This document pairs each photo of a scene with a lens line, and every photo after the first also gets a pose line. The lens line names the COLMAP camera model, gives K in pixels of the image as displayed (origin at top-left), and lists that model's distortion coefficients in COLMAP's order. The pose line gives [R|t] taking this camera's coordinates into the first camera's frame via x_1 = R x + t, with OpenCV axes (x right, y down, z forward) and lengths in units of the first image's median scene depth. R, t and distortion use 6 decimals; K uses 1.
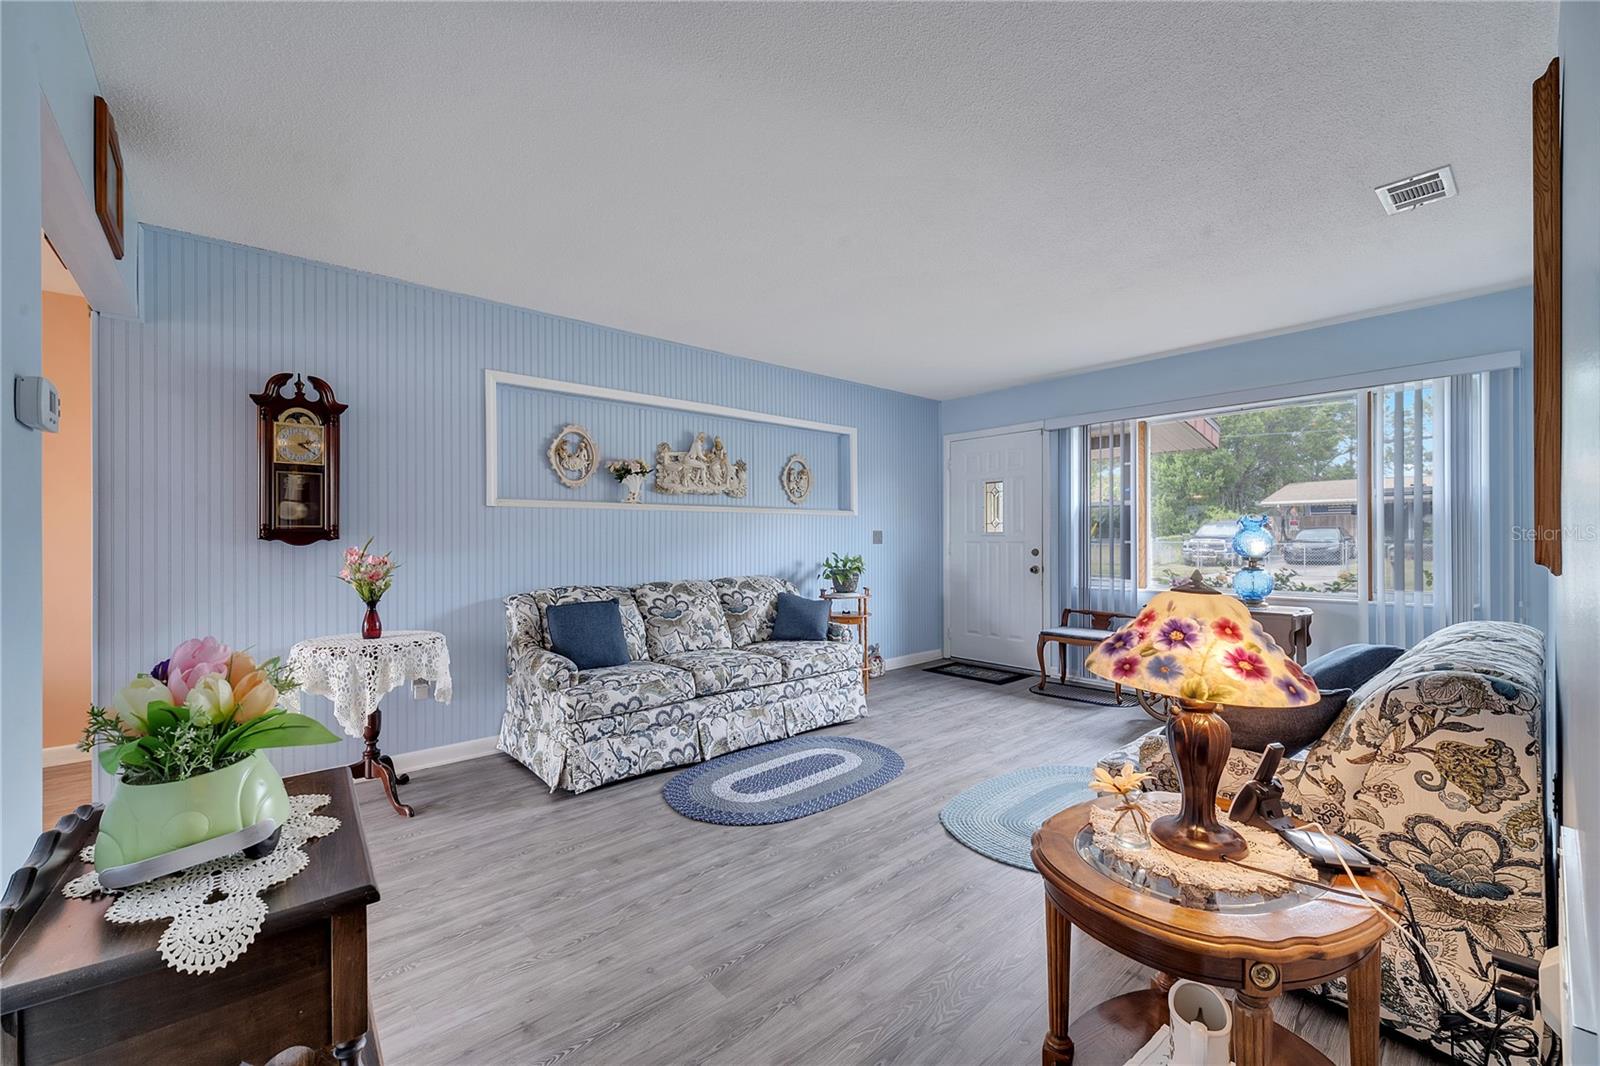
lens RADIAL K [[649.8, 0, 798.7], [0, 649.8, 539.9], [0, 0, 1]] dist [0.000986, 0.000082]
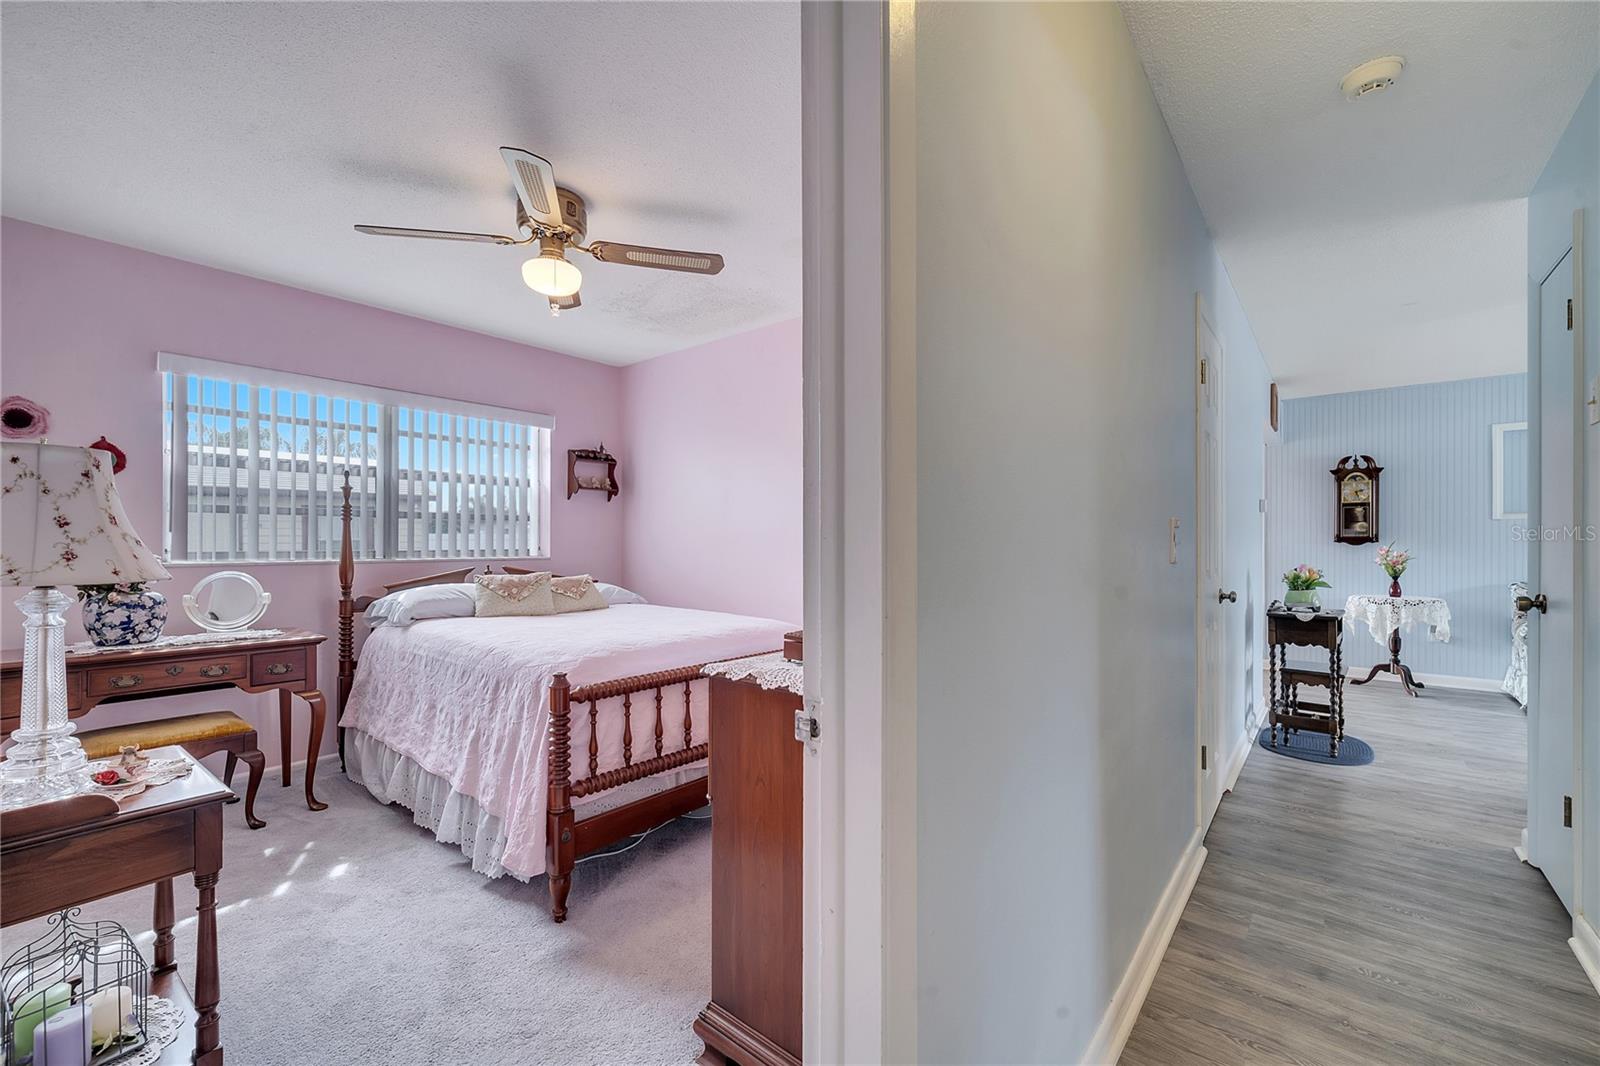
lens RADIAL K [[649.8, 0, 791.0], [0, 649.8, 542.1], [0, 0, 1]] dist [0.000986, 0.000082]
pose [[0.150594, 0.001879, -0.988594, 0.862893], [-0.001839, 0.999997, 0.001620, -0.001544], [0.988594, 0.001574, 0.150597, -0.917110]]
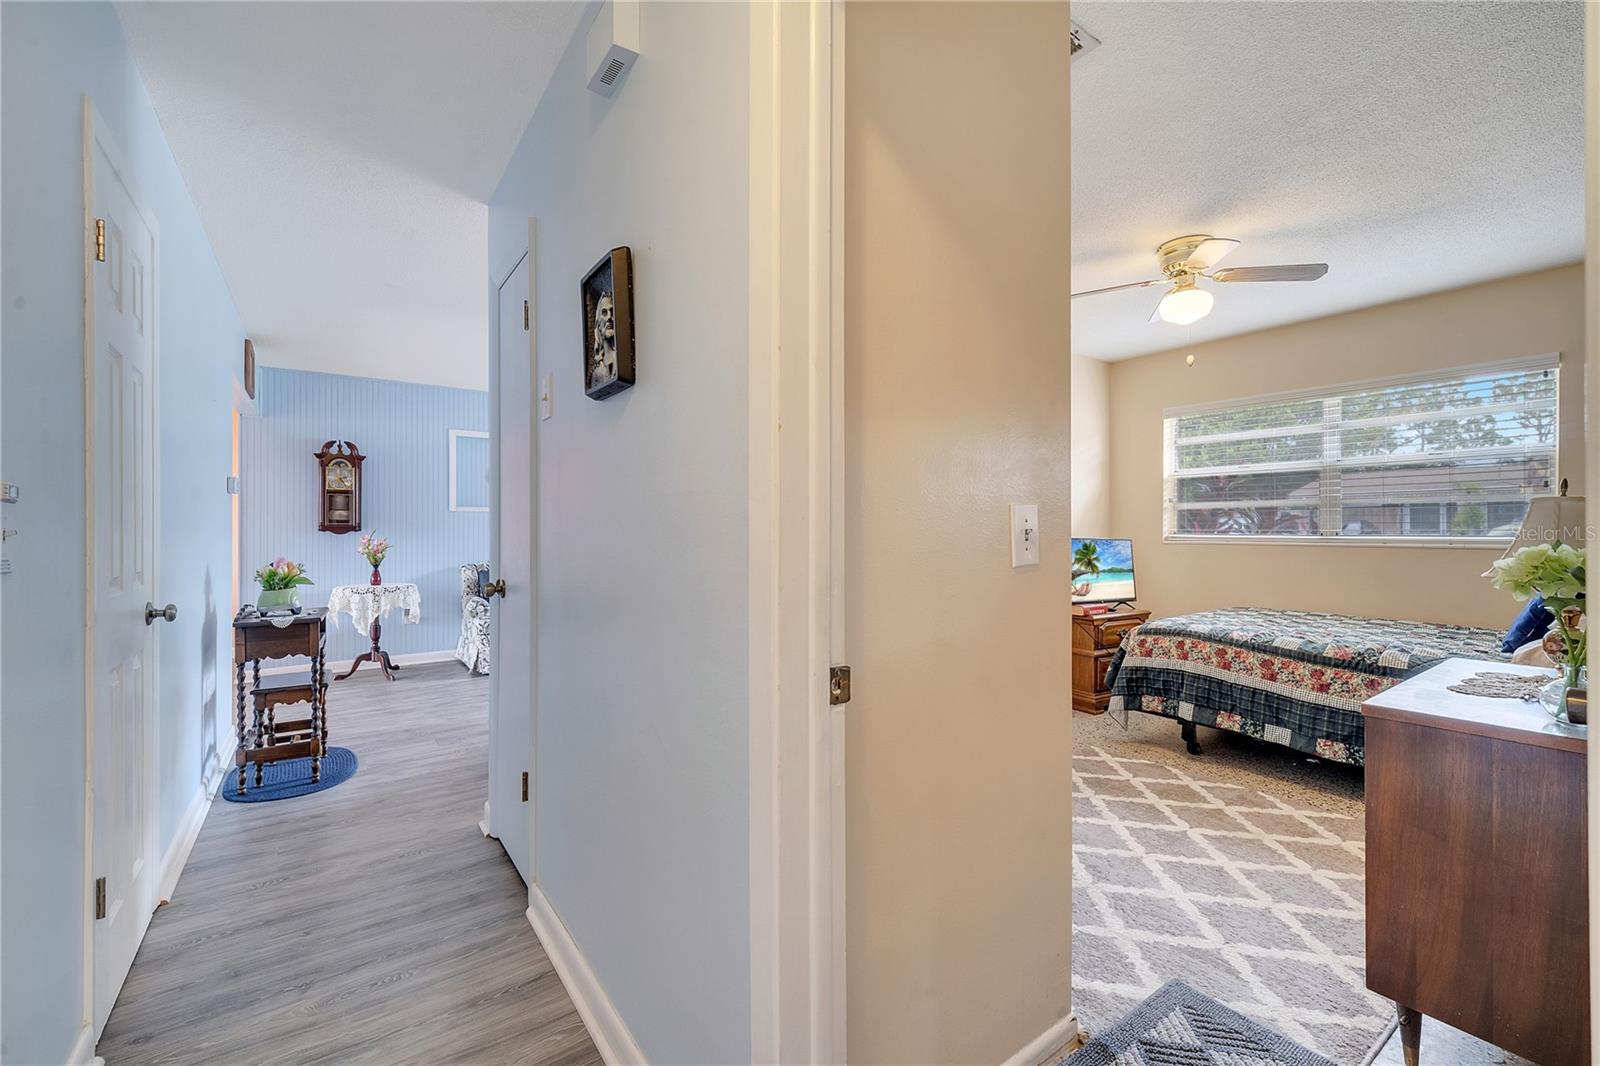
lens RADIAL K [[649.8, 0, 795.8], [0, 649.8, 528.2], [0, 0, 1]] dist [0.000986, 0.000082]
pose [[0.995665, -0.000116, -0.093011, 0.677615], [-0.000325, 0.999989, -0.004732, -0.000904], [0.093011, 0.004742, 0.995654, -0.698696]]
